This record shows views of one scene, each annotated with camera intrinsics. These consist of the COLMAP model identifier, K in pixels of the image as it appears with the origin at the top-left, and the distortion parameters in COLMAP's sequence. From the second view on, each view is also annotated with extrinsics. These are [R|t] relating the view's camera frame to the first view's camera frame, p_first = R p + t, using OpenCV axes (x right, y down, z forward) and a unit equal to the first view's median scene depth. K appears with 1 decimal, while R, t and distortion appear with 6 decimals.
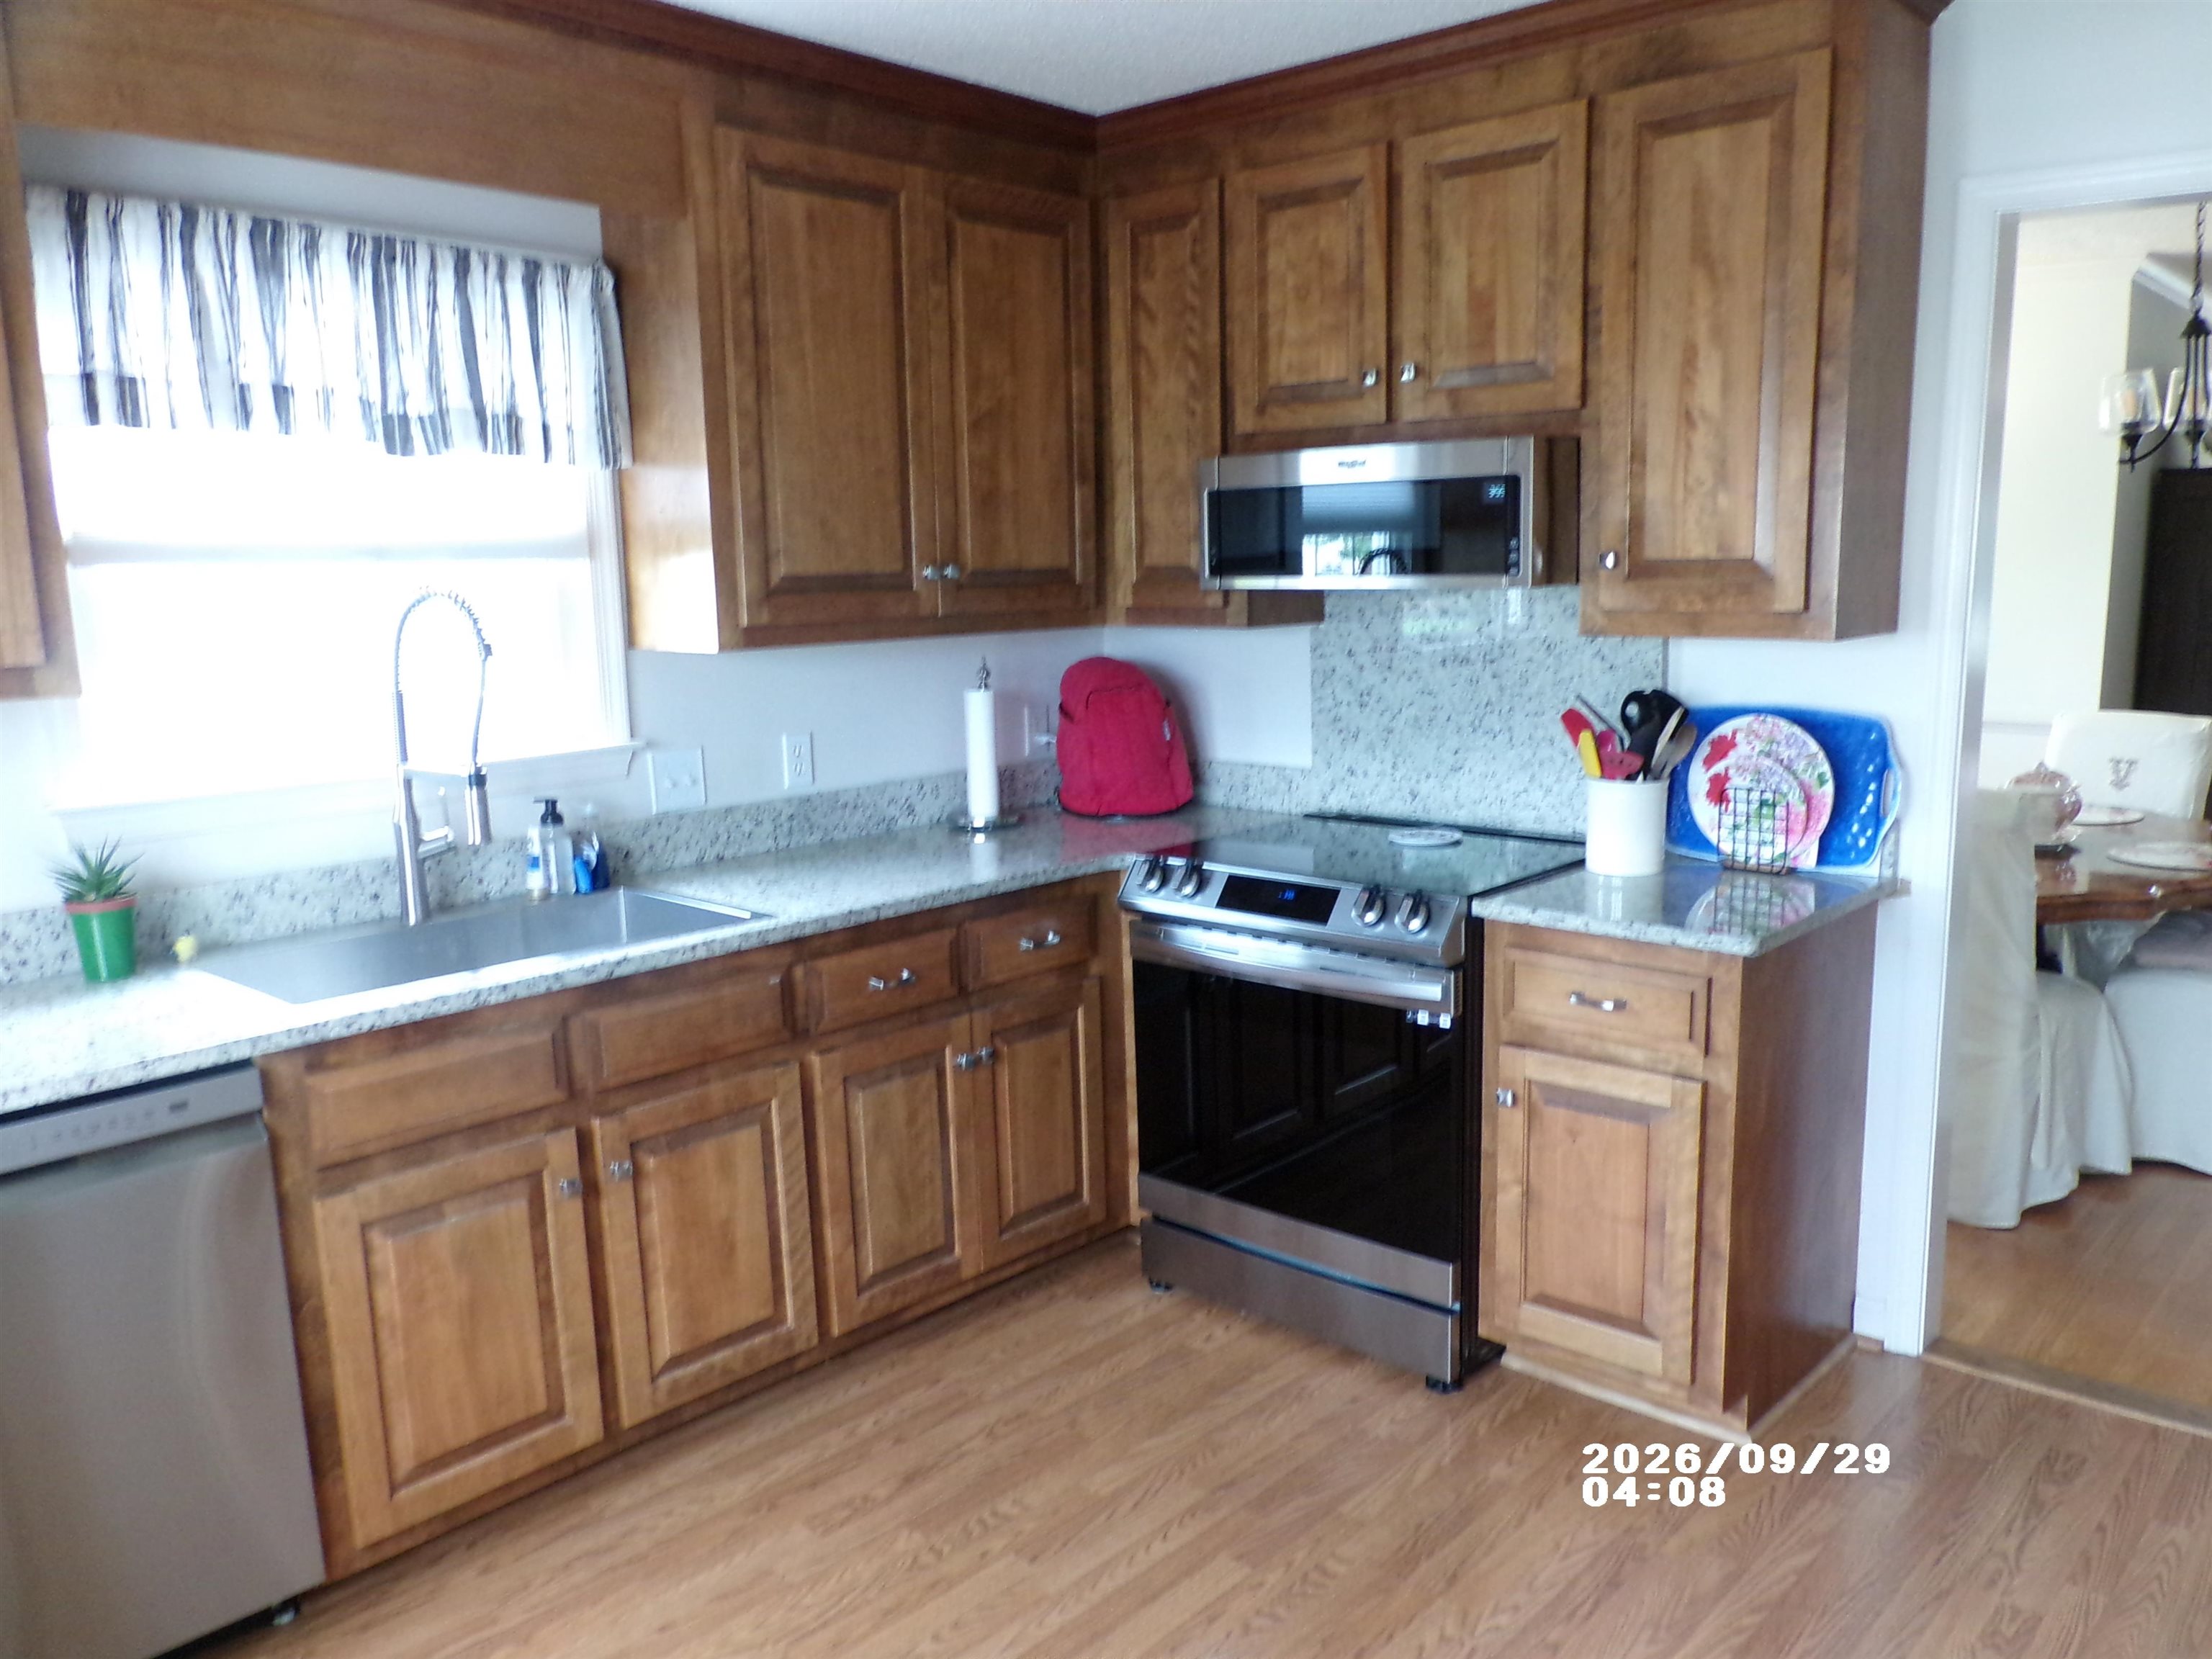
lens RADIAL K [[1649.3, 0, 1144.7], [0, 1649.3, 818.7], [0, 0, 1]] dist [-0.066044, 0.009618]
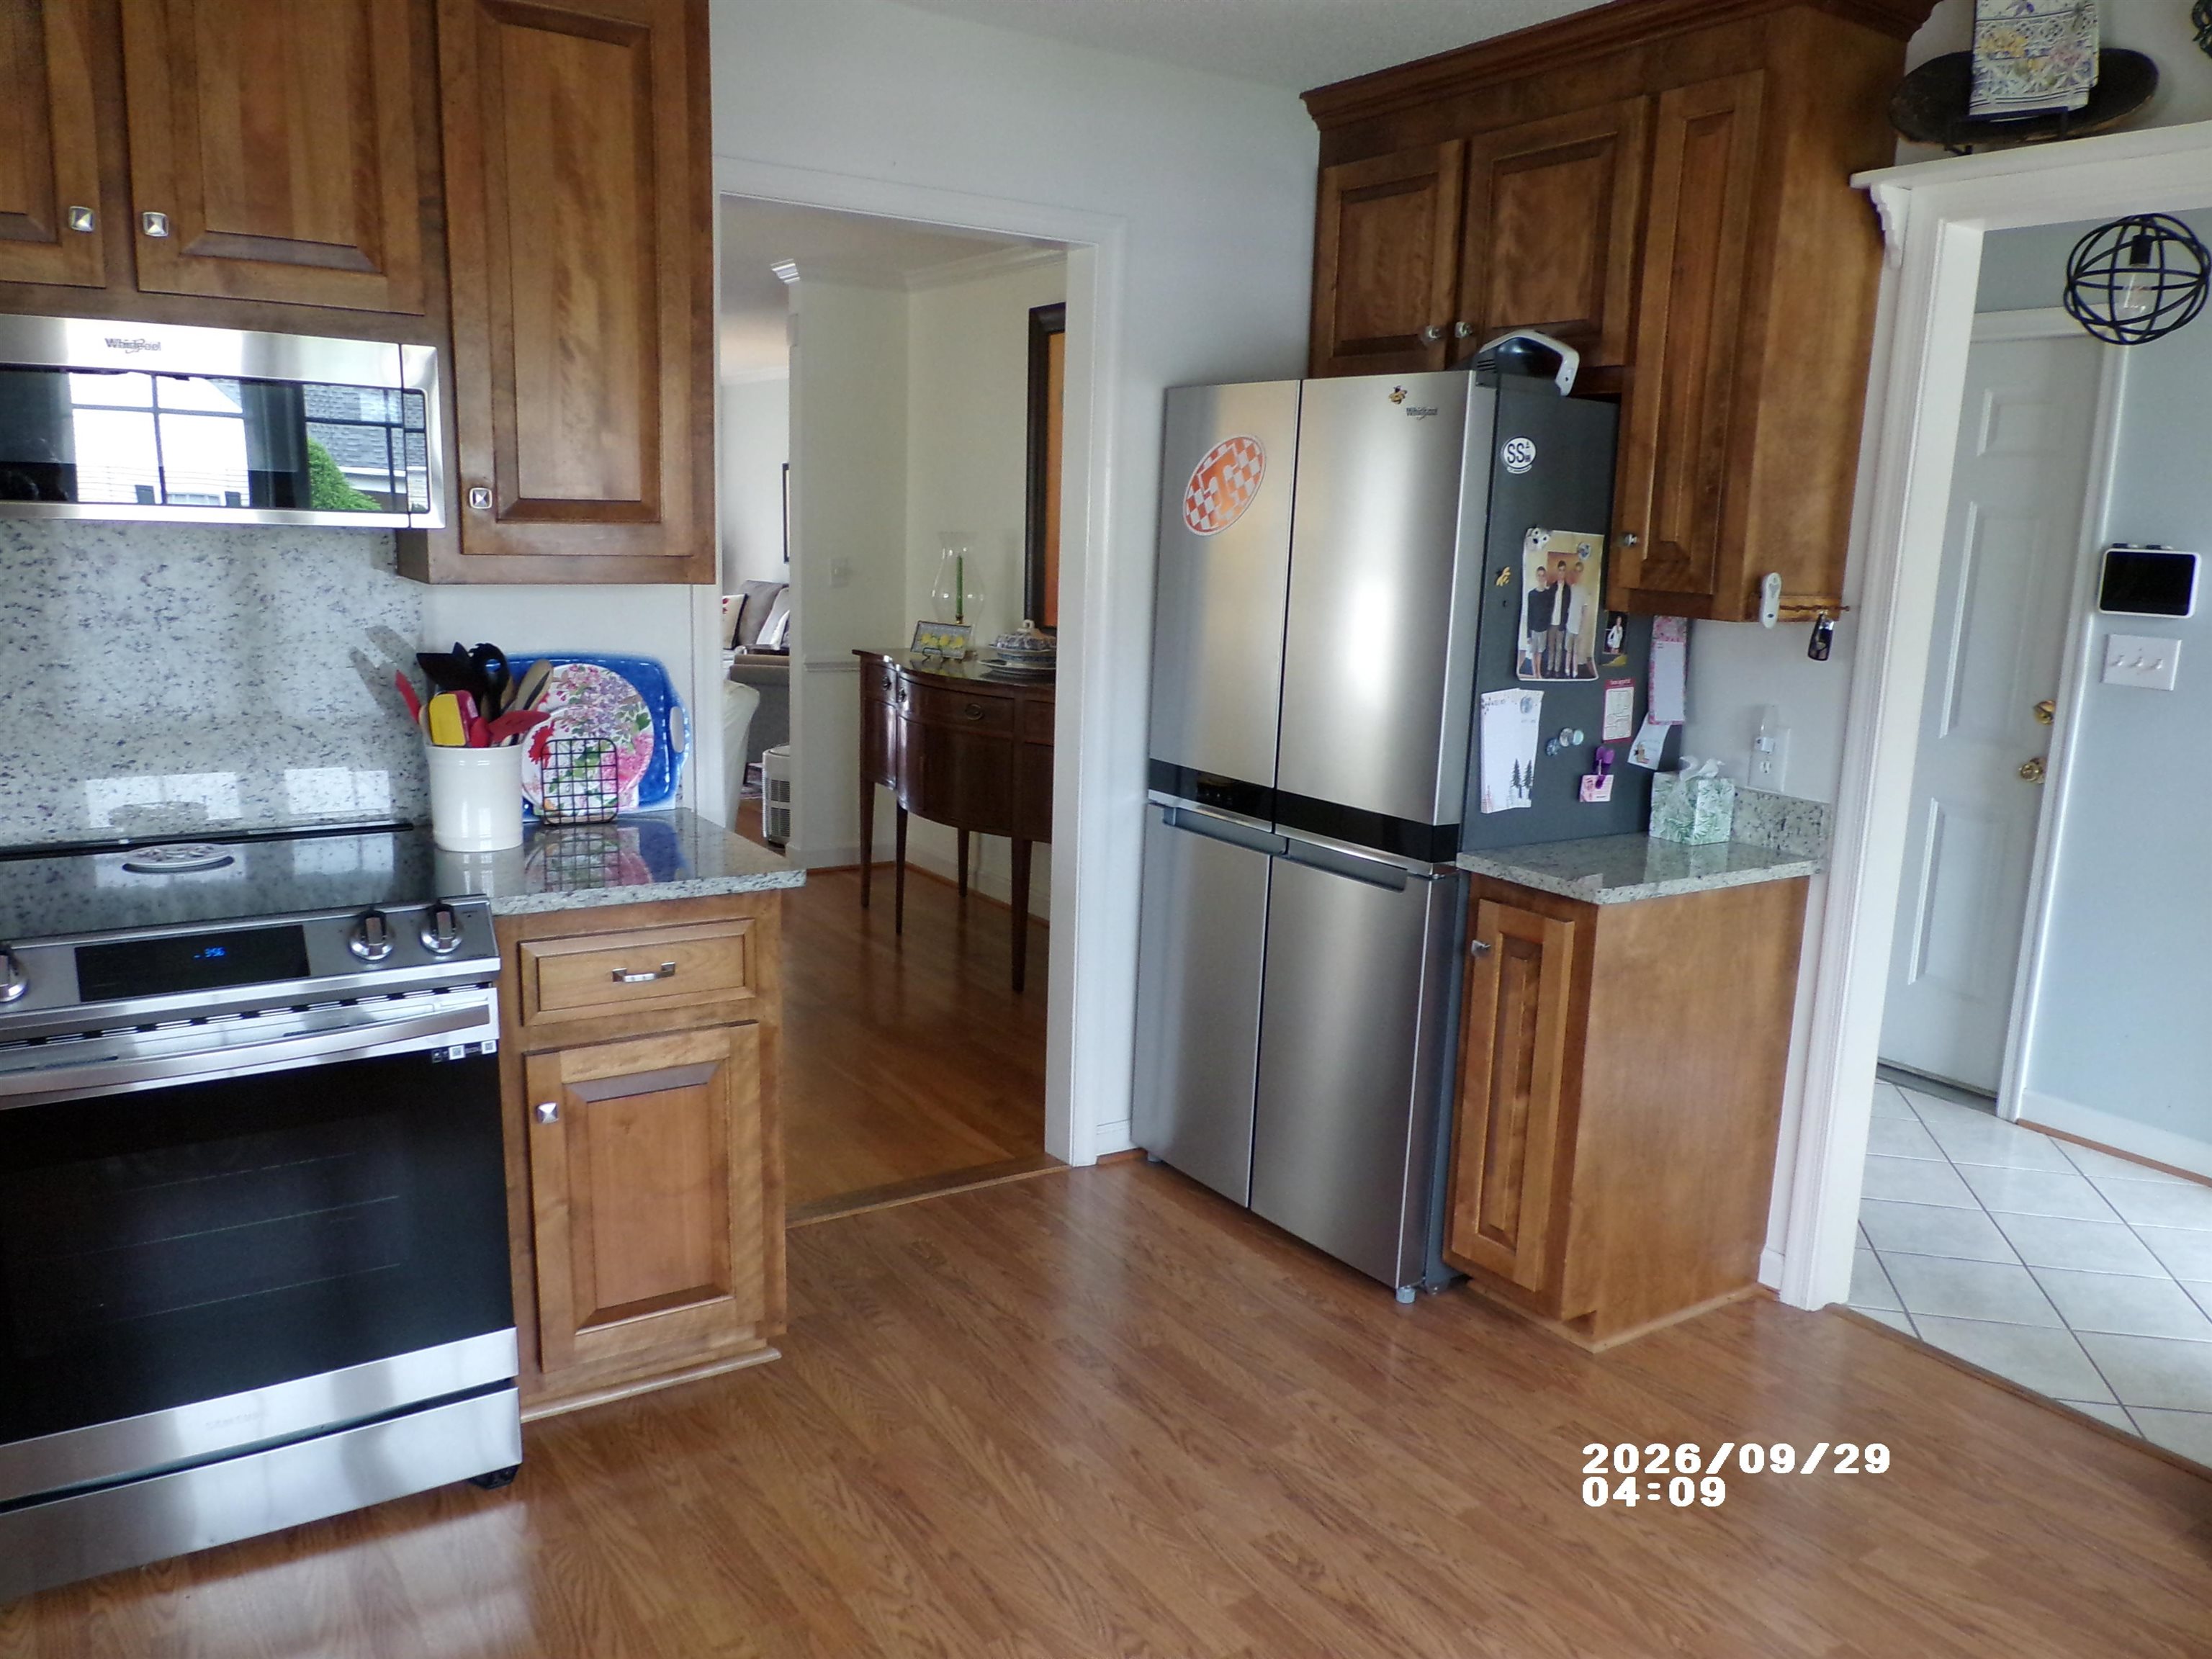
lens RADIAL K [[1680.4, 0, 1106.0], [0, 1680.4, 829.5], [0, 0, 1]] dist [-0.076025, 0.098273]
pose [[0.249723, -0.146620, 0.957153, -0.503404], [0.113357, 0.986100, 0.121479, -0.050161], [-0.961659, 0.078163, 0.262872, 0.441405]]
